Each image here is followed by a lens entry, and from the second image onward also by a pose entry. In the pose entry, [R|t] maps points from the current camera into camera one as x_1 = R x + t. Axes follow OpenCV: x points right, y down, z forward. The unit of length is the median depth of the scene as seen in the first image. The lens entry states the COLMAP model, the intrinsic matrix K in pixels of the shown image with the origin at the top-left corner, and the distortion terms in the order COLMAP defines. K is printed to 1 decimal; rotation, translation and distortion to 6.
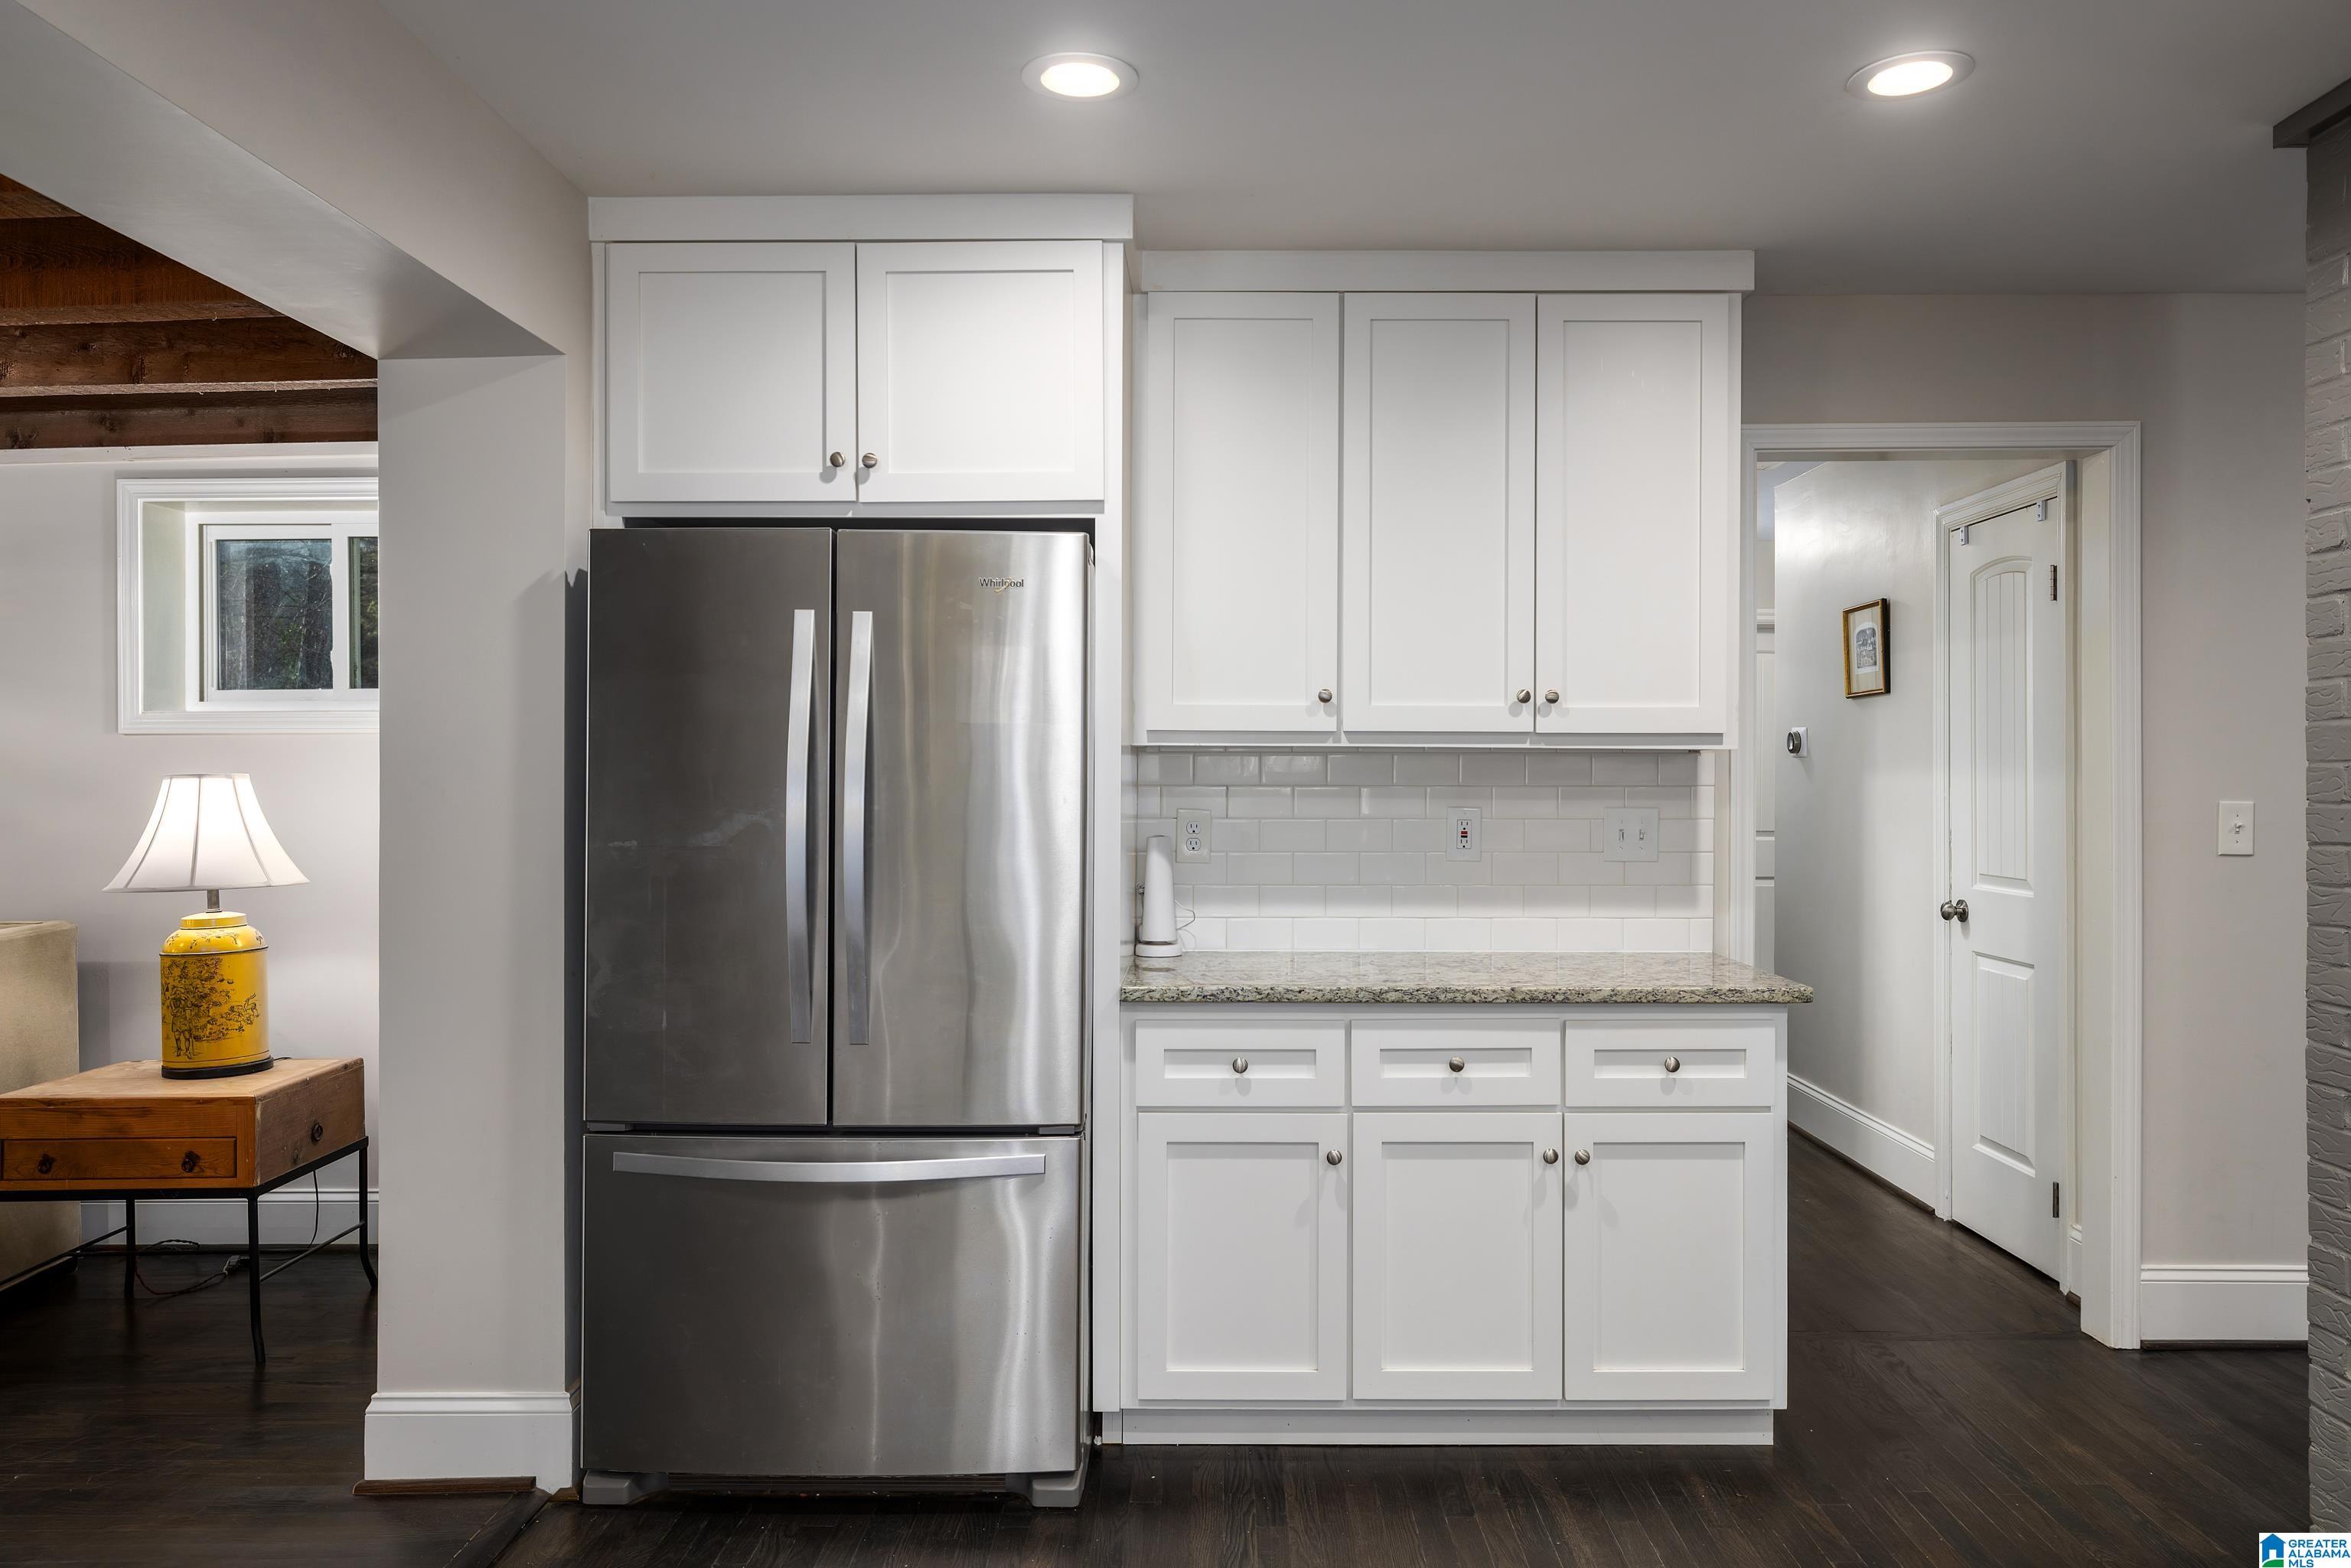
lens RADIAL K [[1593.3, 0, 1179.1], [0, 1593.3, 779.0], [0, 0, 1]] dist [0.002872, -0.002258]
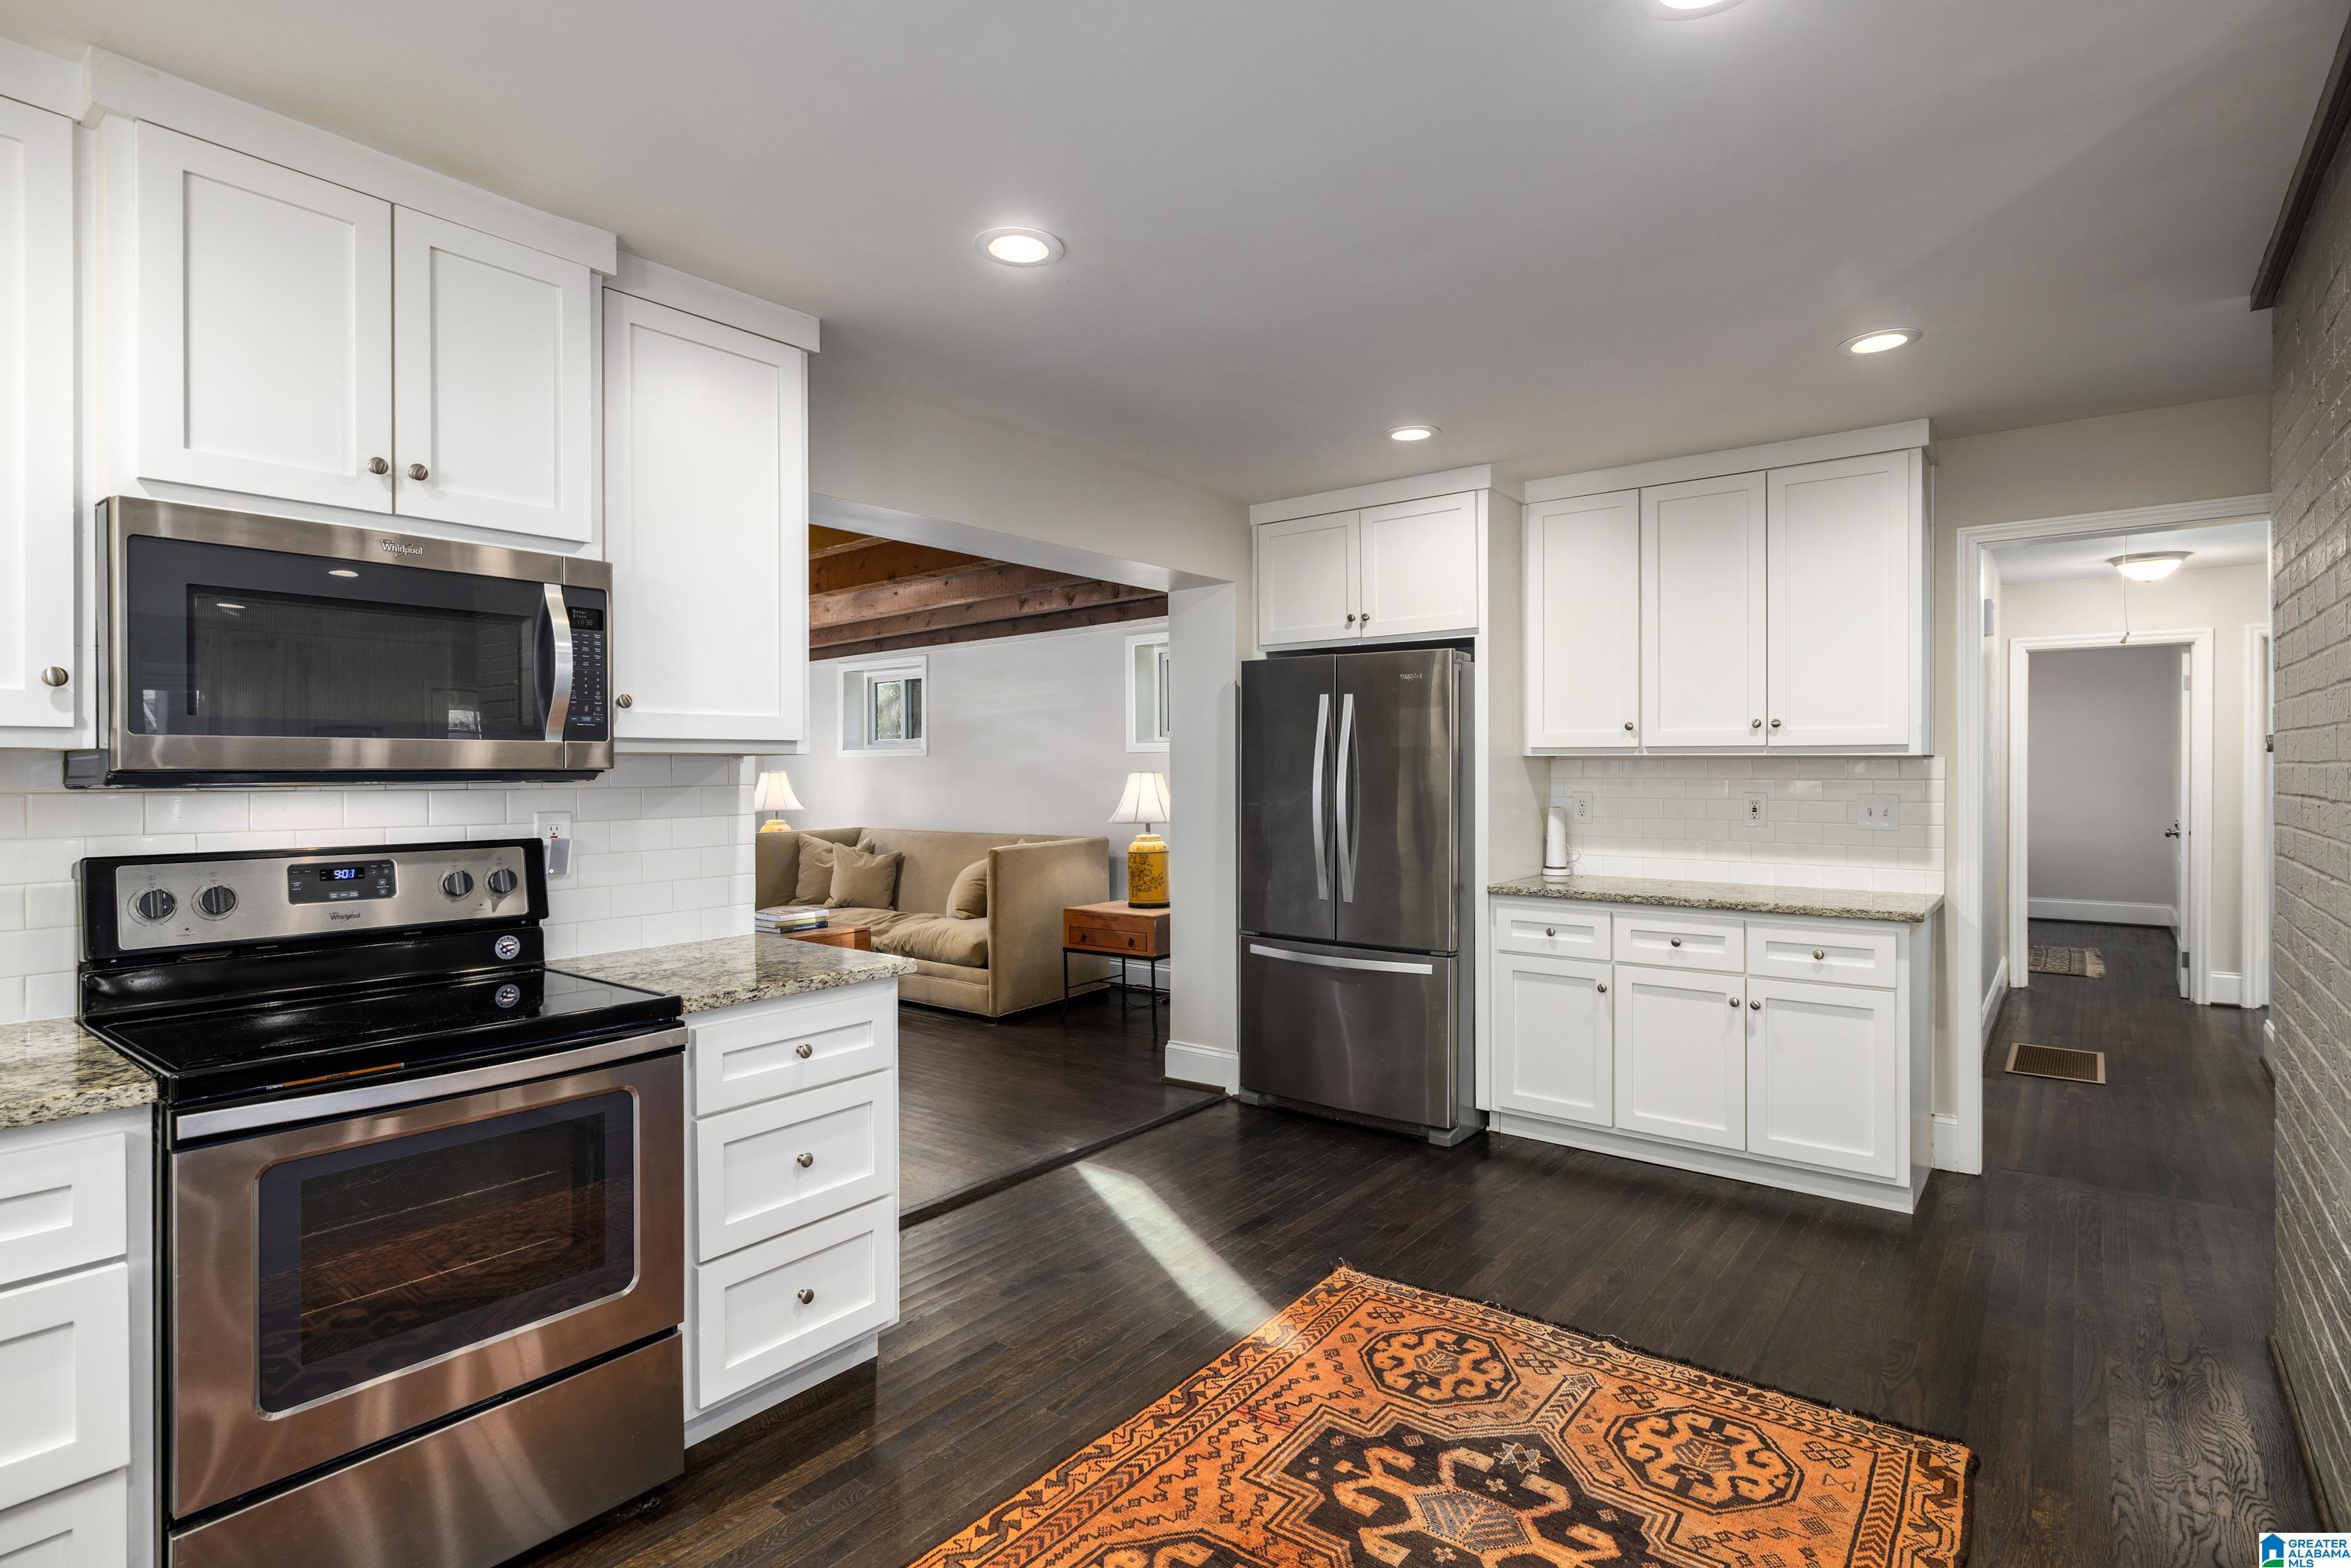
lens RADIAL K [[1175.5, 0, 1174.7], [0, 1175.5, 778.3], [0, 0, 1]] dist [-0.001082, -0.000090]
pose [[0.789309, 0.003119, -0.613989, 0.520401], [0.000315, 0.999985, 0.005484, -0.003167], [0.613996, -0.004522, 0.789296, -0.320996]]
